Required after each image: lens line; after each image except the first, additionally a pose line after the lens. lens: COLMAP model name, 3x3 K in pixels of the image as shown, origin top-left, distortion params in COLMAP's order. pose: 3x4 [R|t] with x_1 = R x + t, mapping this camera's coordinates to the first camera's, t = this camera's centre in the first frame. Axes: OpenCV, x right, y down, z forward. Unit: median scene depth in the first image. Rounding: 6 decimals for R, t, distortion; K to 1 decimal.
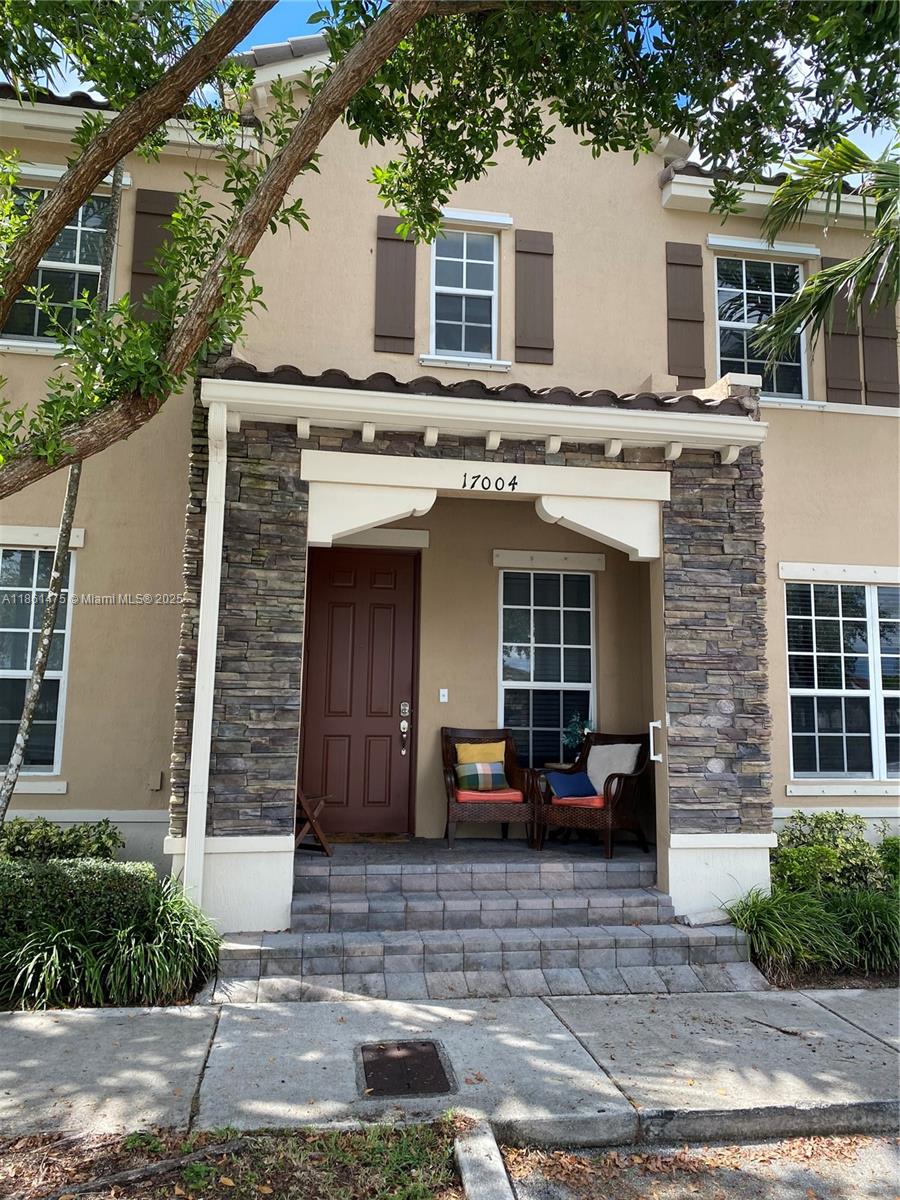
lens RADIAL K [[956.3, 0, 450.7], [0, 956.3, 581.3], [0, 0, 1]] dist [0.058113, 0.000709]
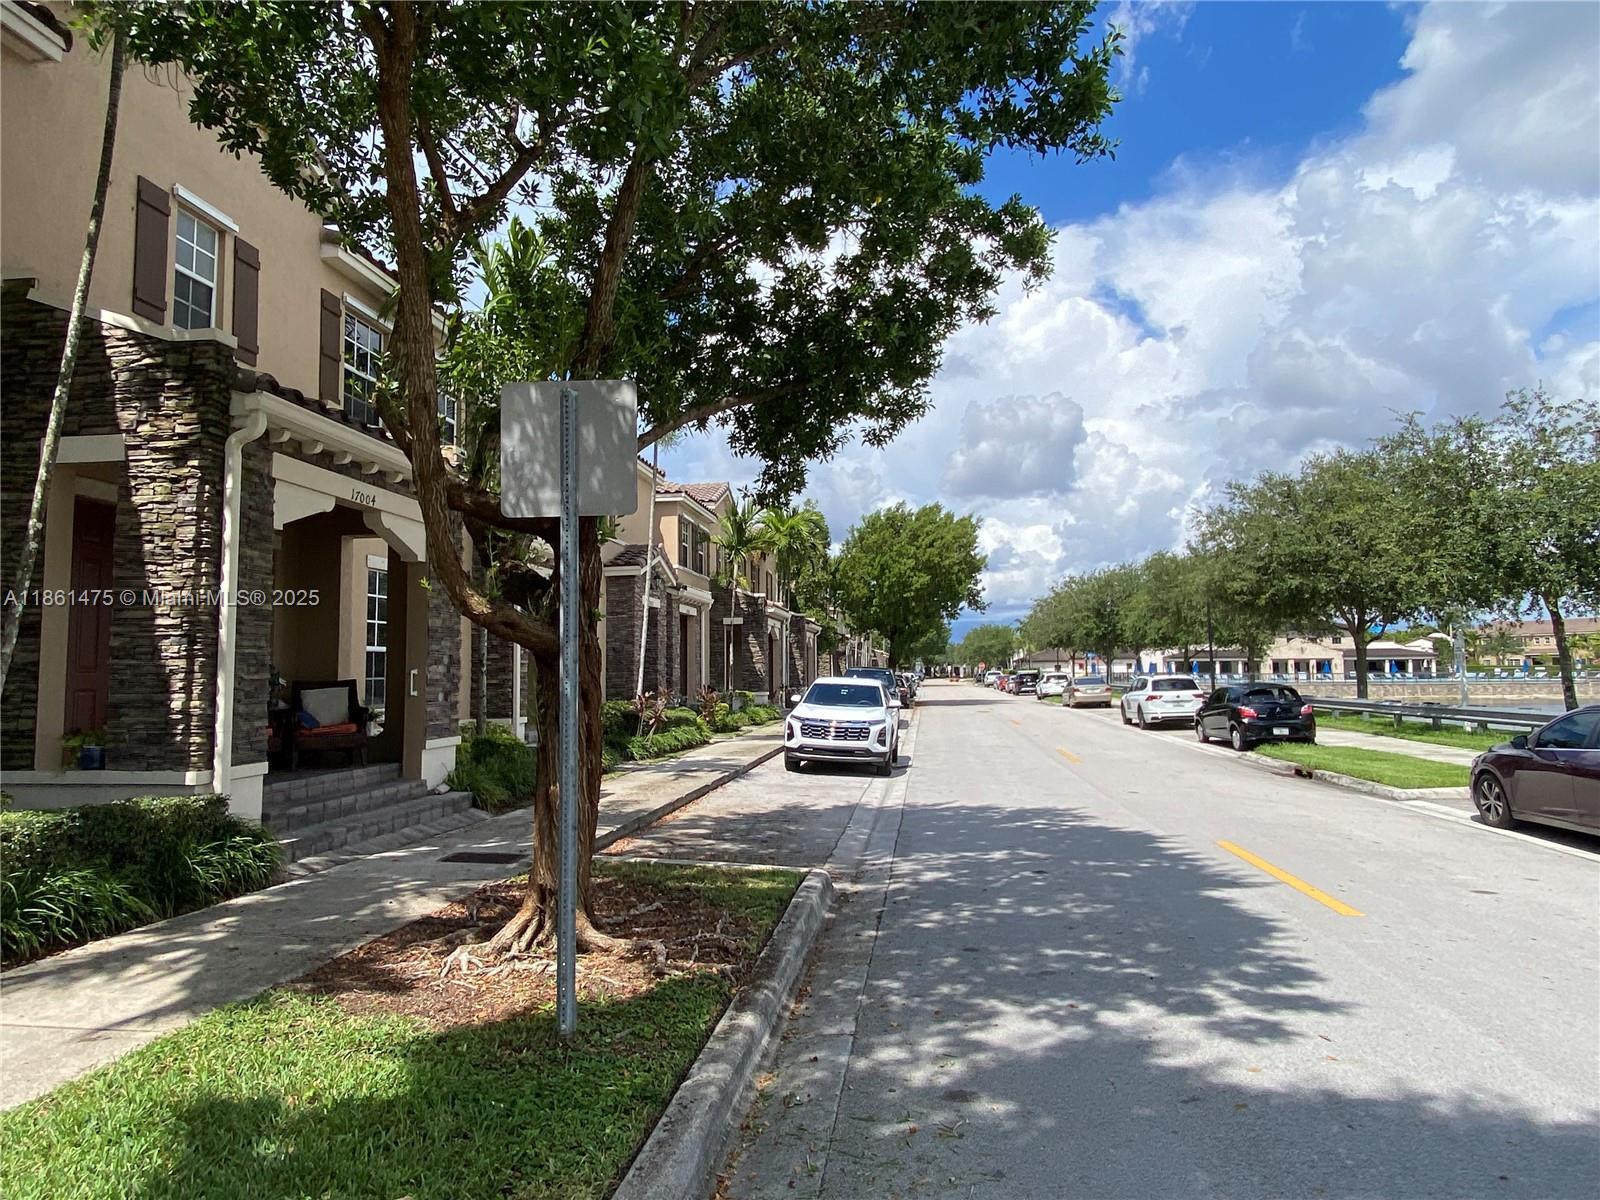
lens RADIAL K [[945.7, 0, 838.9], [0, 945.7, 603.1], [0, 0, 1]] dist [0.218492, -0.163375]
pose [[0.267610, 0.057747, 0.961795, -1.109300], [-0.131992, 0.990989, -0.022774, -0.011775], [-0.954444, -0.120854, 0.272821, -0.047748]]
